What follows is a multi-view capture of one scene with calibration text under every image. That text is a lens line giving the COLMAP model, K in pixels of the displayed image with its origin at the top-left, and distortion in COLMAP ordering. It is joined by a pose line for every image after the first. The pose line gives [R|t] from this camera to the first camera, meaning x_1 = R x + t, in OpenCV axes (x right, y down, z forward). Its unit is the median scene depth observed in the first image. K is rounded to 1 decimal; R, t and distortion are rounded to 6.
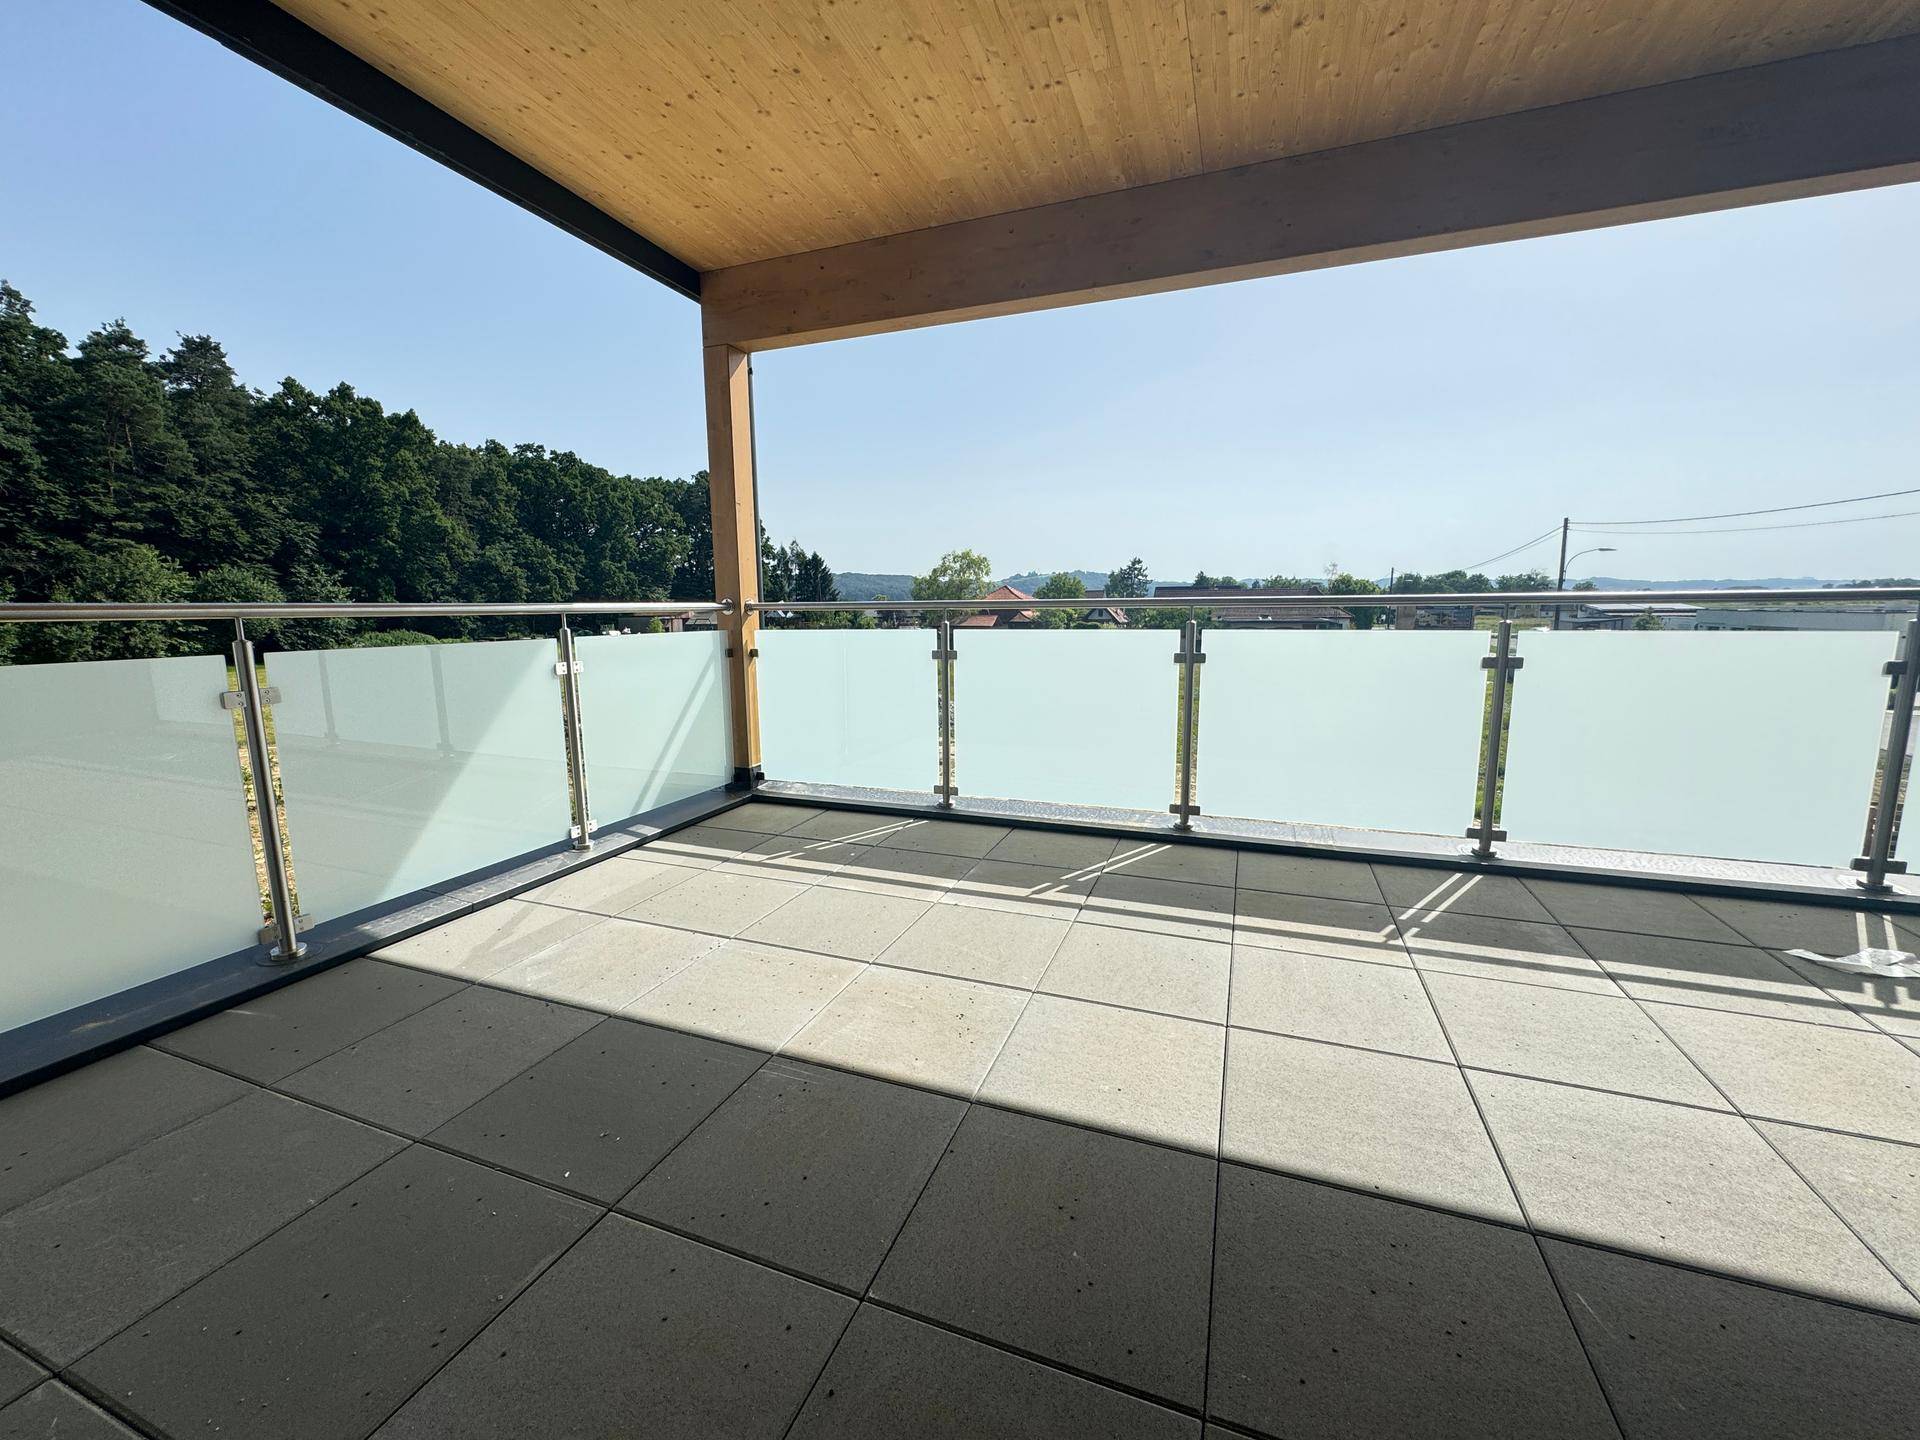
lens RADIAL K [[766.8, 0, 957.4], [0, 766.8, 720.0], [0, 0, 1]] dist [-0.002525, 0.000613]
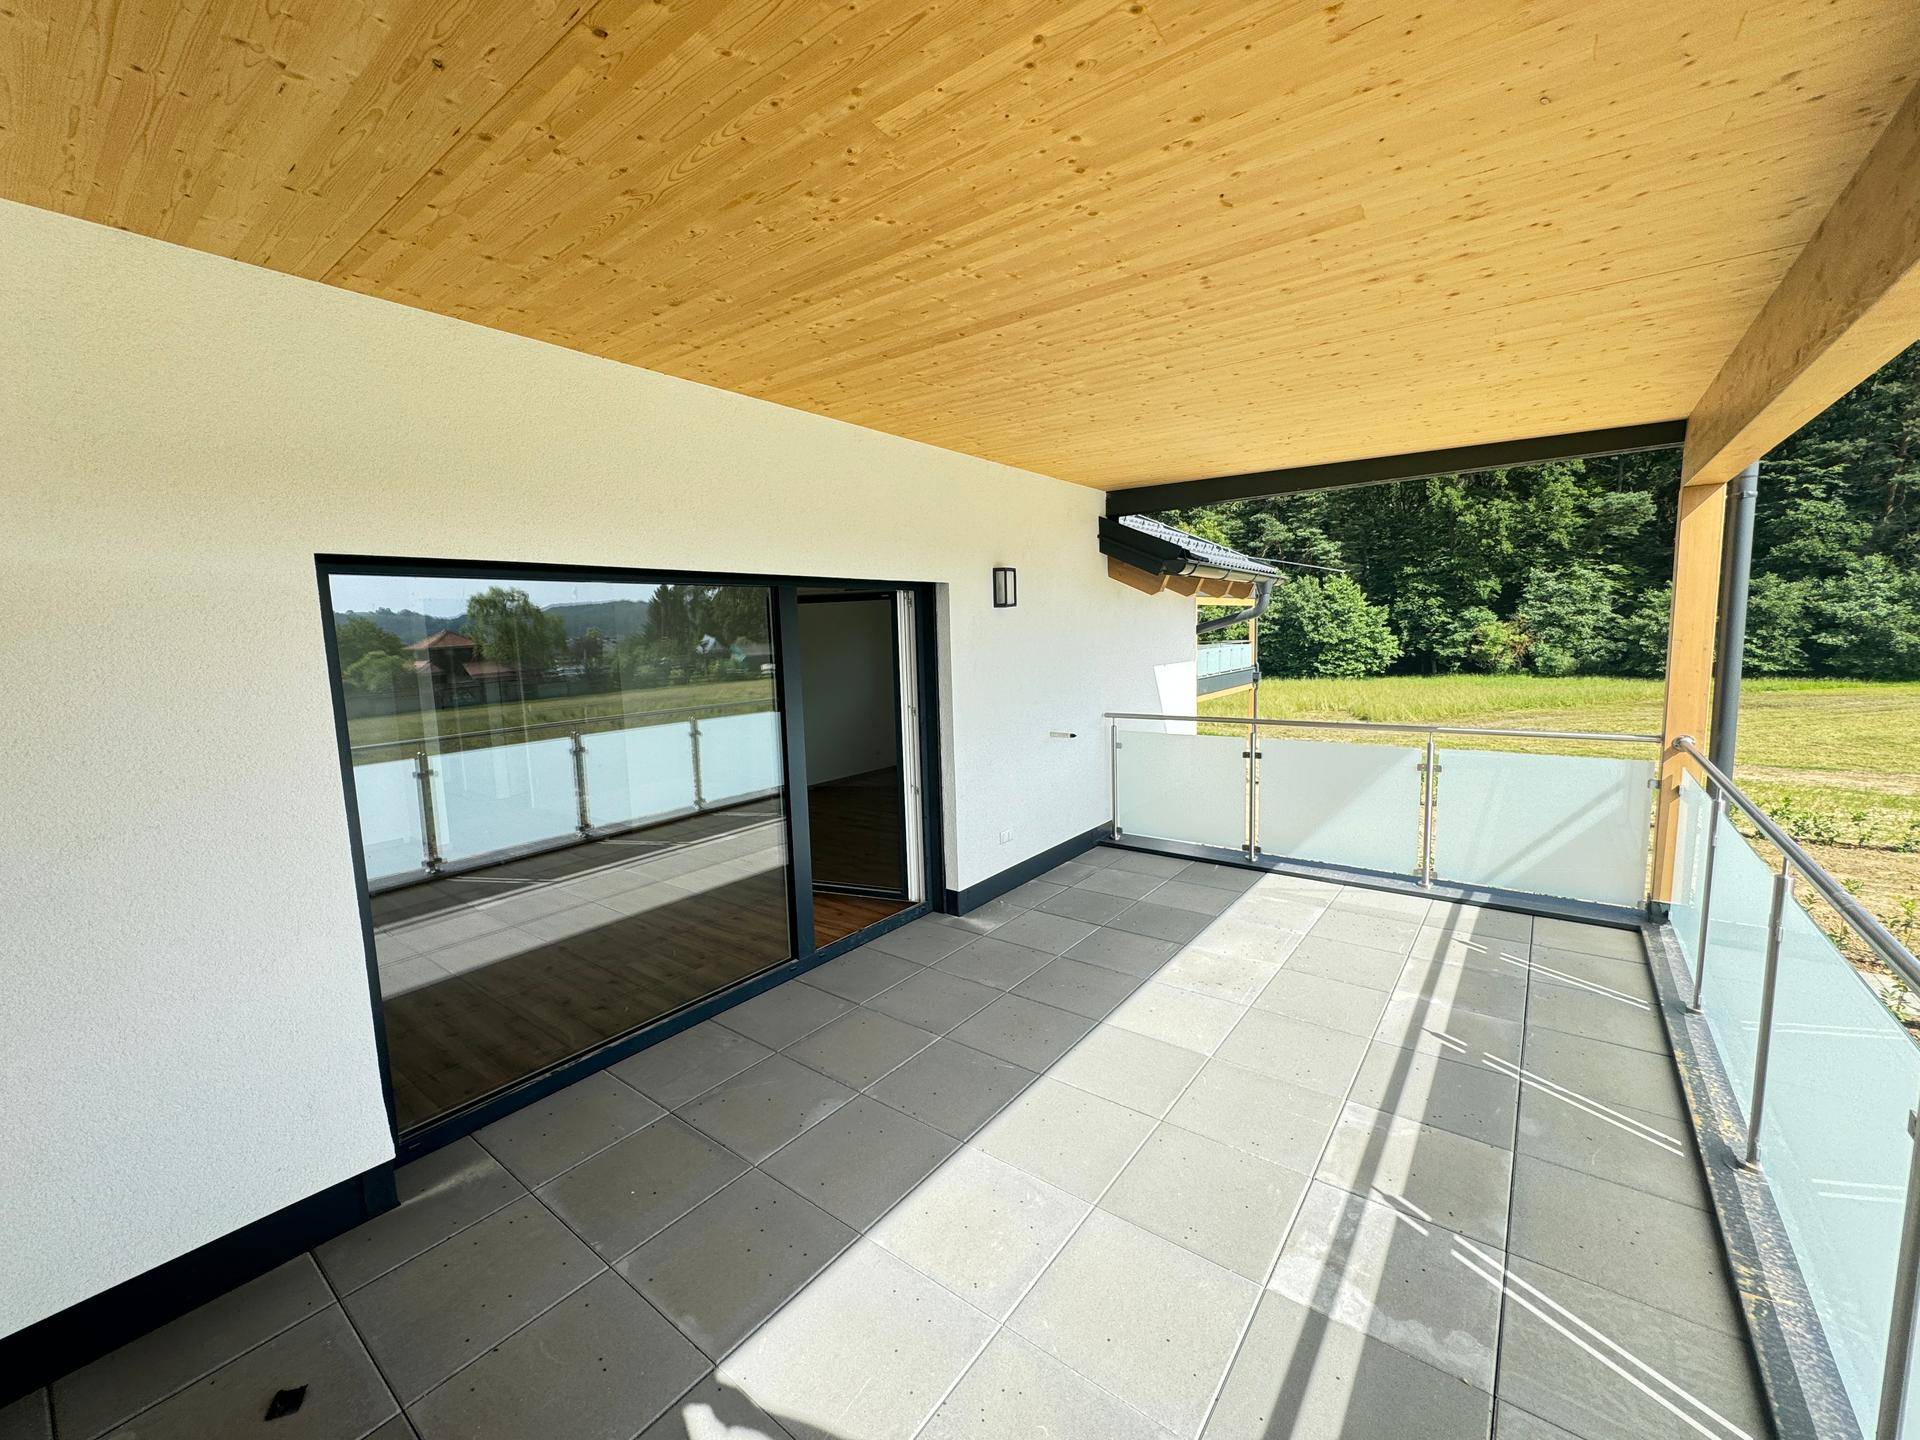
lens RADIAL K [[766.8, 0, 957.4], [0, 766.8, 720.0], [0, 0, 1]] dist [-0.002525, 0.000613]
pose [[-0.289603, 0.128963, -0.948419, 0.926830], [-0.107123, 0.980289, 0.166007, -0.242002], [0.951133, 0.149673, -0.270080, 0.389632]]
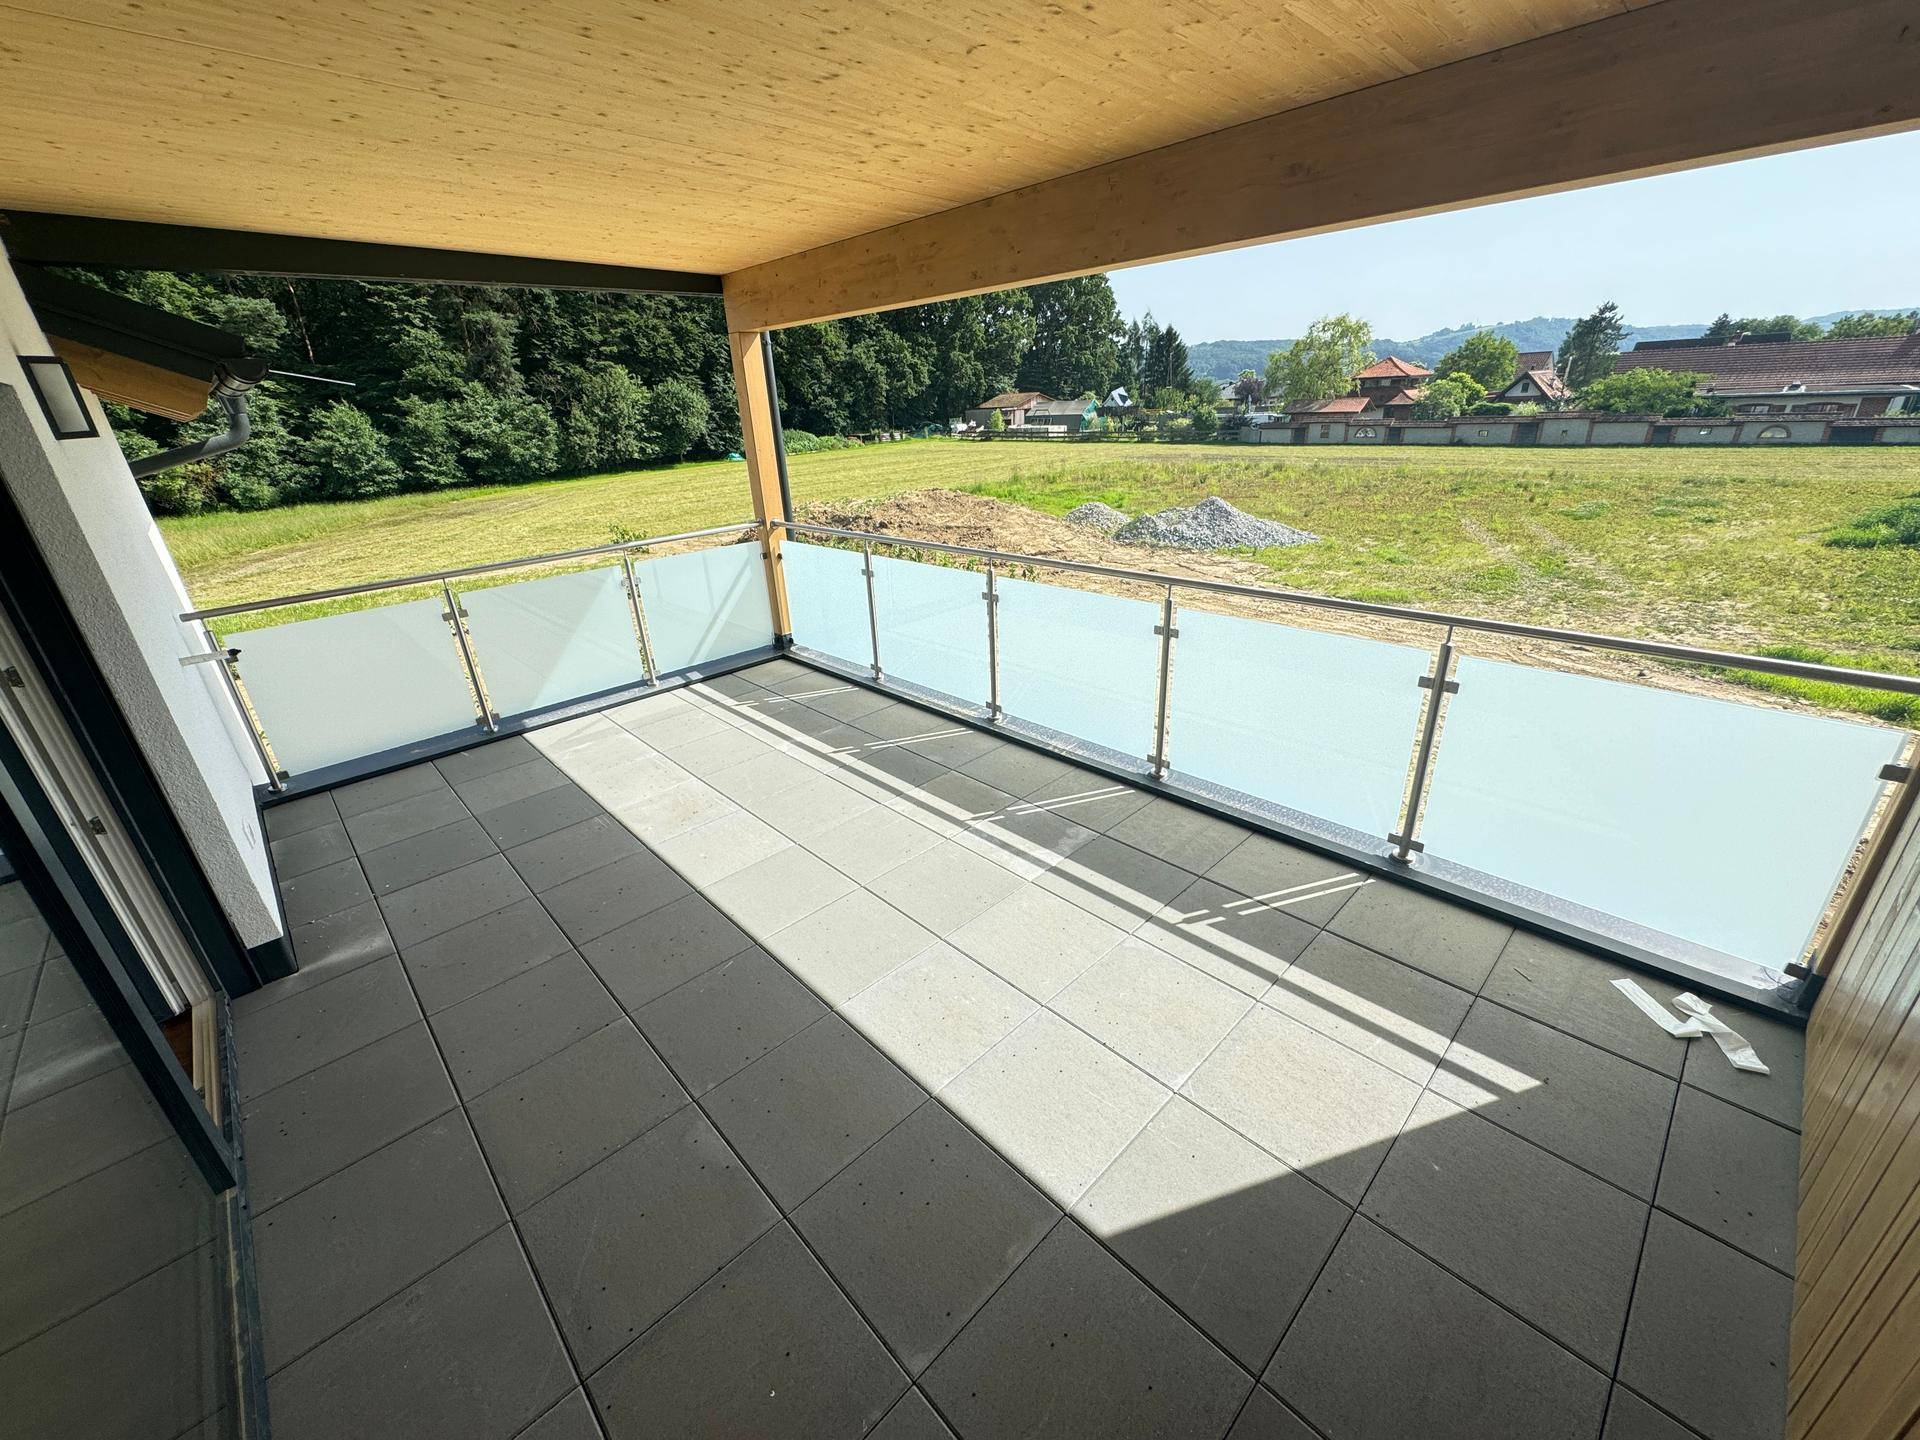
lens RADIAL K [[766.8, 0, 957.4], [0, 766.8, 720.0], [0, 0, 1]] dist [-0.002525, 0.000613]
pose [[0.902987, 0.136518, -0.407402, 0.673969], [-0.024766, 0.963142, 0.267851, -0.188201], [0.428952, -0.231776, 0.873086, -0.182379]]
